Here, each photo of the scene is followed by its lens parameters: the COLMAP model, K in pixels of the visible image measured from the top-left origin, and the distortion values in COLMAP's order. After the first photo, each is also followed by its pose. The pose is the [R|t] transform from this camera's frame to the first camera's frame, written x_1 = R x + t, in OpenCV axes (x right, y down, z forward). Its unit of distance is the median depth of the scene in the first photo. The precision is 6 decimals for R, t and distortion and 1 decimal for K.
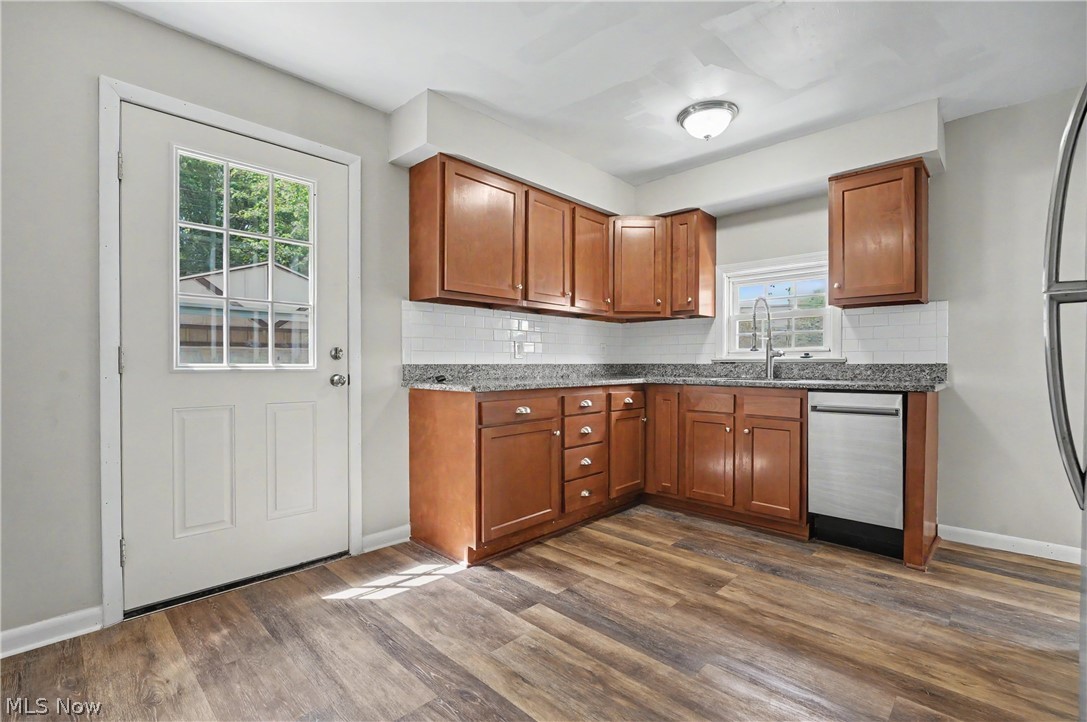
lens RADIAL K [[495.7, 0, 539.8], [0, 495.7, 368.2], [0, 0, 1]] dist [-0.012150, 0.001367]
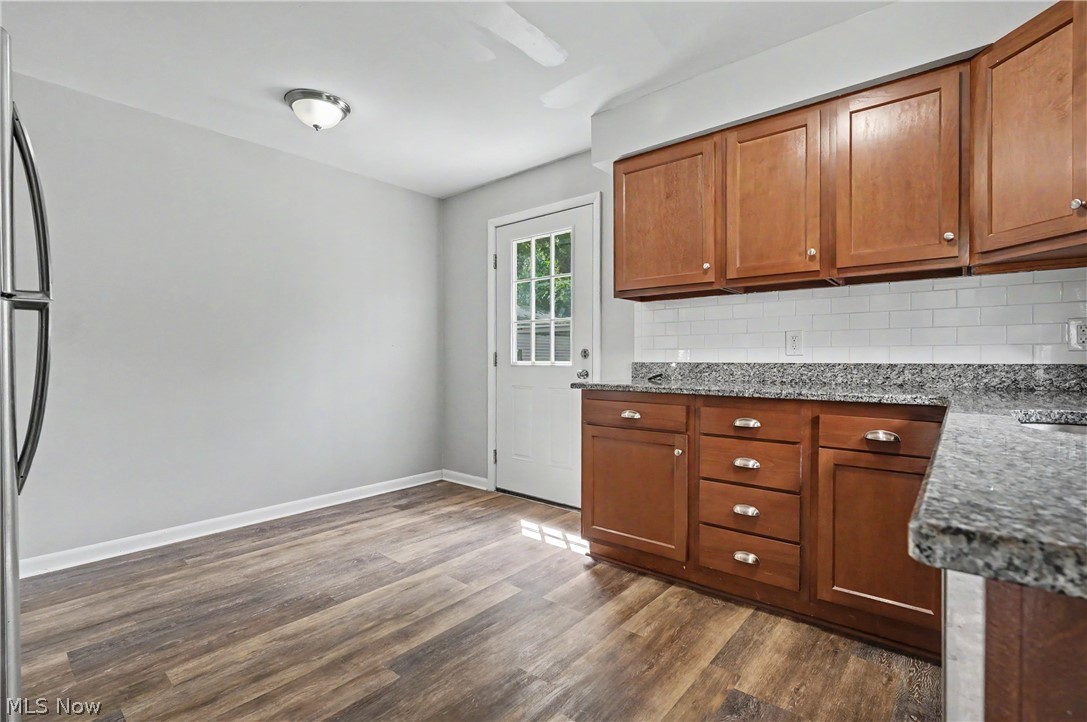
lens RADIAL K [[495.7, 0, 539.2], [0, 495.7, 356.2], [0, 0, 1]] dist [-0.012150, 0.001367]
pose [[0.063092, -0.003471, -0.998002, 0.857392], [-0.010350, 0.999938, -0.004132, -0.015547], [0.997954, 0.010590, 0.063052, 0.783230]]
